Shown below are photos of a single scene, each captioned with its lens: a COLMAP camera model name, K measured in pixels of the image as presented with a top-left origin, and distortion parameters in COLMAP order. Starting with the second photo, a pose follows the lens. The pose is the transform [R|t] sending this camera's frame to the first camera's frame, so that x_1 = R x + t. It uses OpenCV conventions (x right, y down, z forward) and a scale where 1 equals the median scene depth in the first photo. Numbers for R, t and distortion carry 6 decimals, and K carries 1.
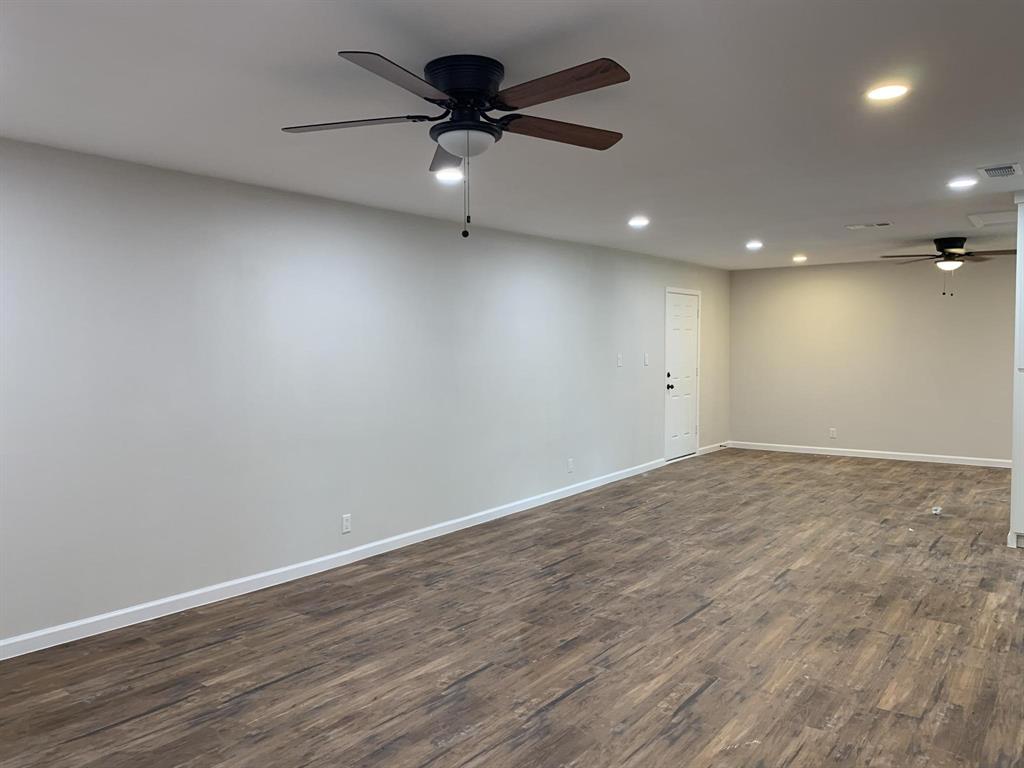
lens RADIAL K [[780.2, 0, 510.1], [0, 780.2, 380.9], [0, 0, 1]] dist [0.011018, -0.017351]
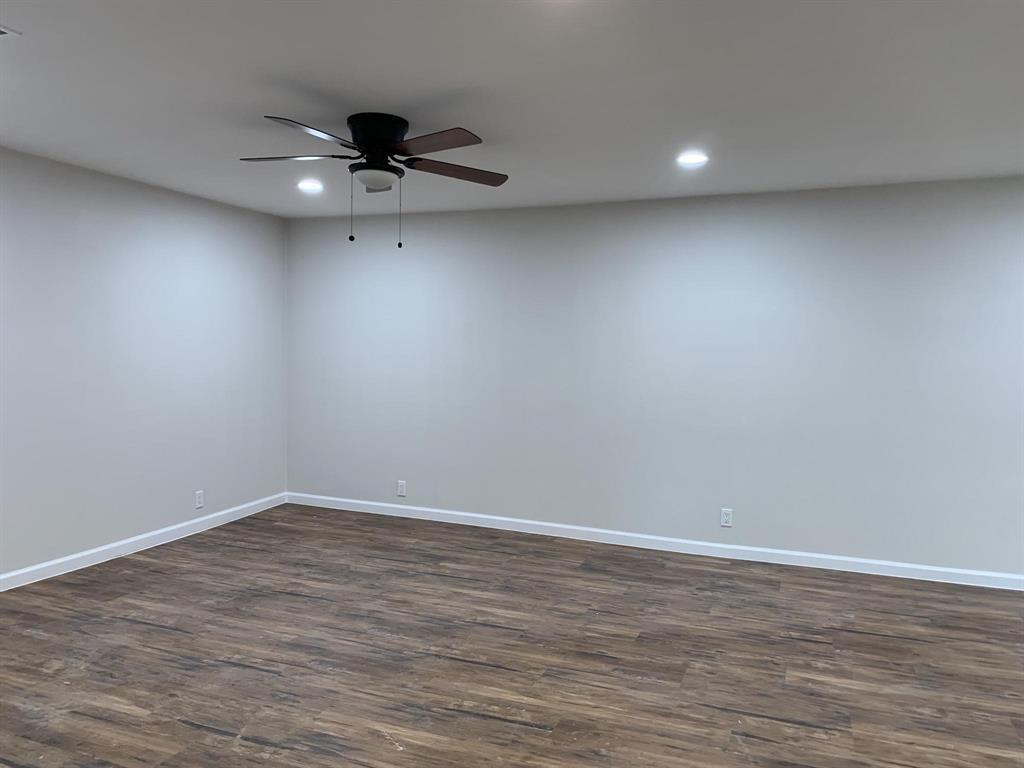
lens RADIAL K [[780.2, 0, 508.3], [0, 780.2, 386.8], [0, 0, 1]] dist [0.011018, -0.017351]
pose [[0.280441, 0.069398, -0.957359, 0.836391], [-0.070848, 0.996159, 0.051457, -0.016784], [0.957253, 0.053396, 0.284281, 0.577220]]
